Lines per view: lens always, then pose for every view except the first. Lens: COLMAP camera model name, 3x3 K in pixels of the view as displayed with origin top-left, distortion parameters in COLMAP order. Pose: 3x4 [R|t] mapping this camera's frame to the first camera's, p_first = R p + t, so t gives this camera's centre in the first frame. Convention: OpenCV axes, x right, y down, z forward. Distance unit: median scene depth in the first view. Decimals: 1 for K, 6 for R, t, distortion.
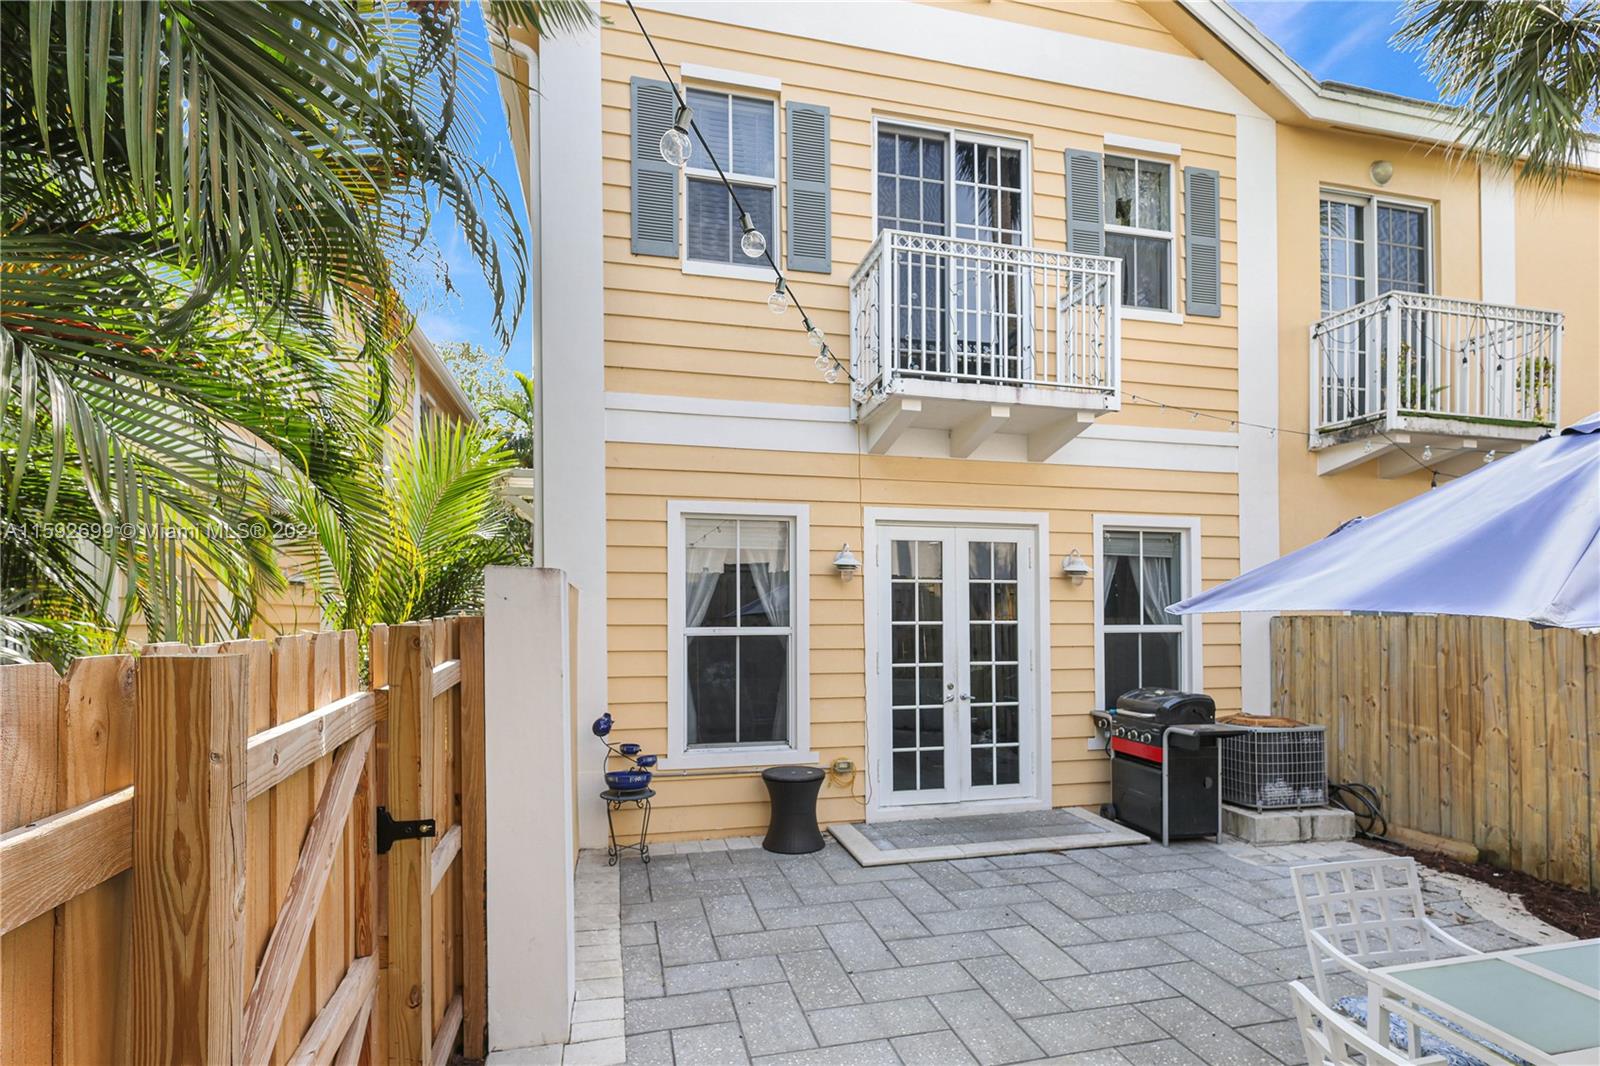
lens RADIAL K [[784.7, 0, 805.8], [0, 784.7, 594.8], [0, 0, 1]] dist [-0.004393, 0.001185]
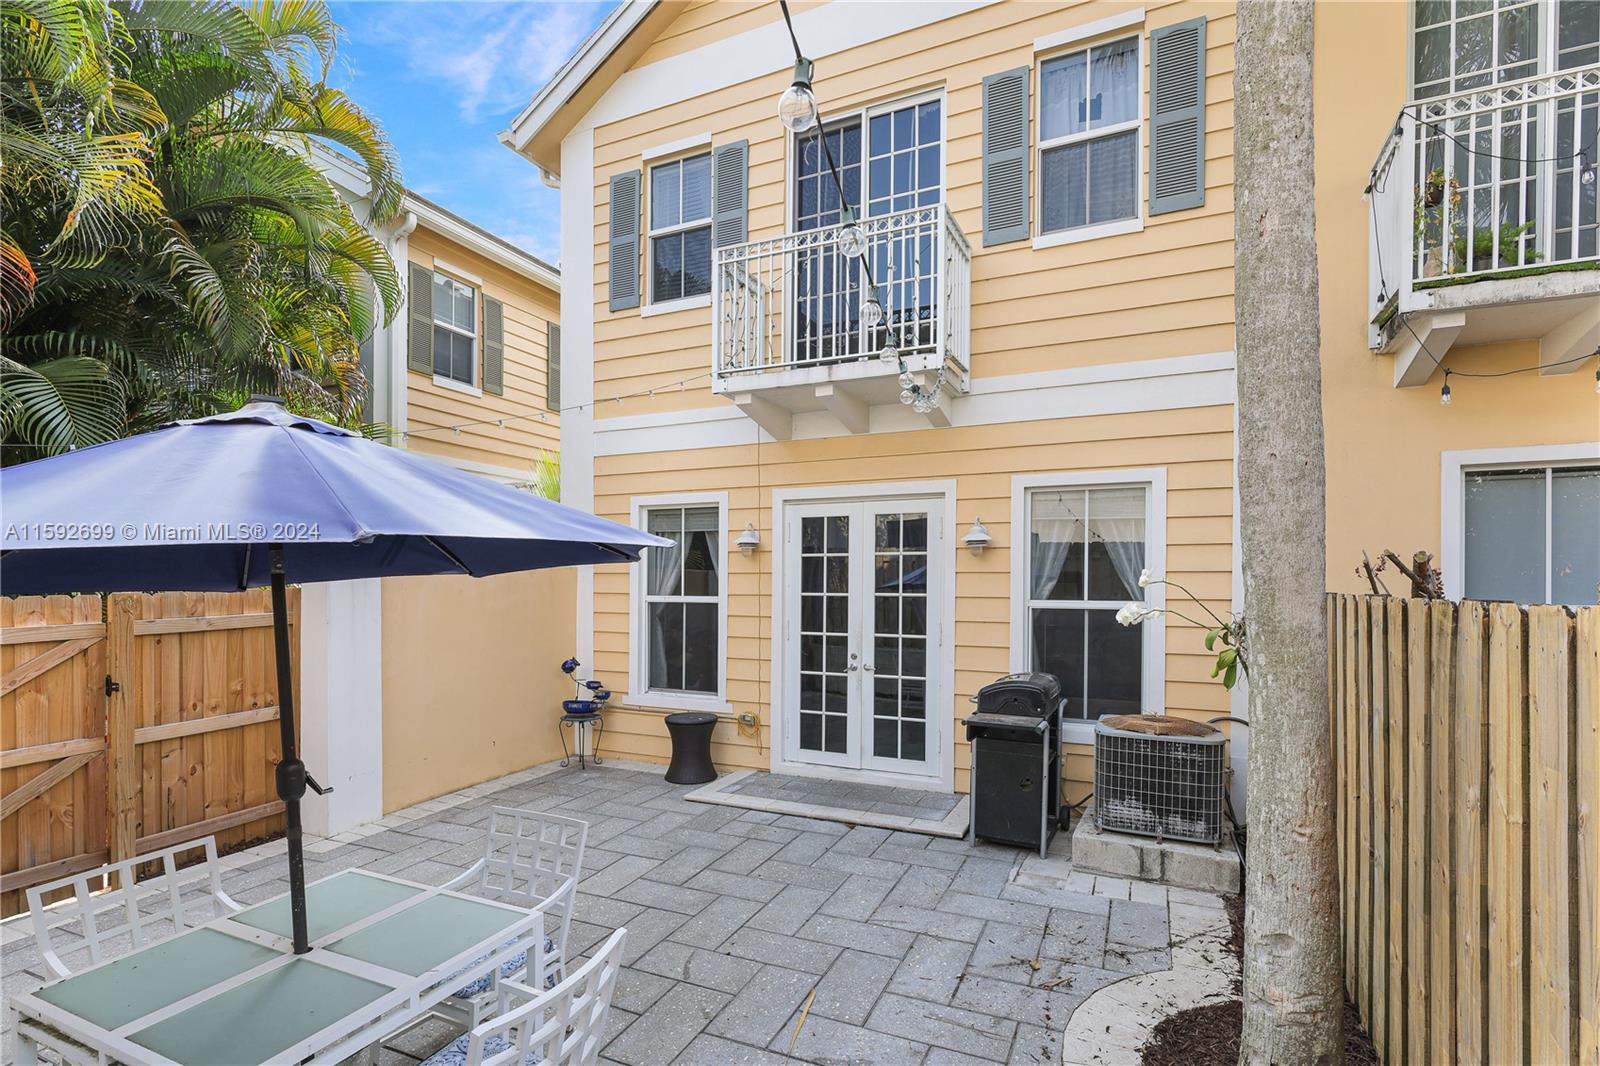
lens RADIAL K [[747.5, 0, 797.8], [0, 747.5, 576.3], [0, 0, 1]] dist [0.000406, -0.000427]
pose [[0.785470, -0.002746, -0.618894, 0.743347], [0.009423, 0.999927, 0.007522, 0.003711], [0.618829, -0.011740, 0.785438, 0.185092]]
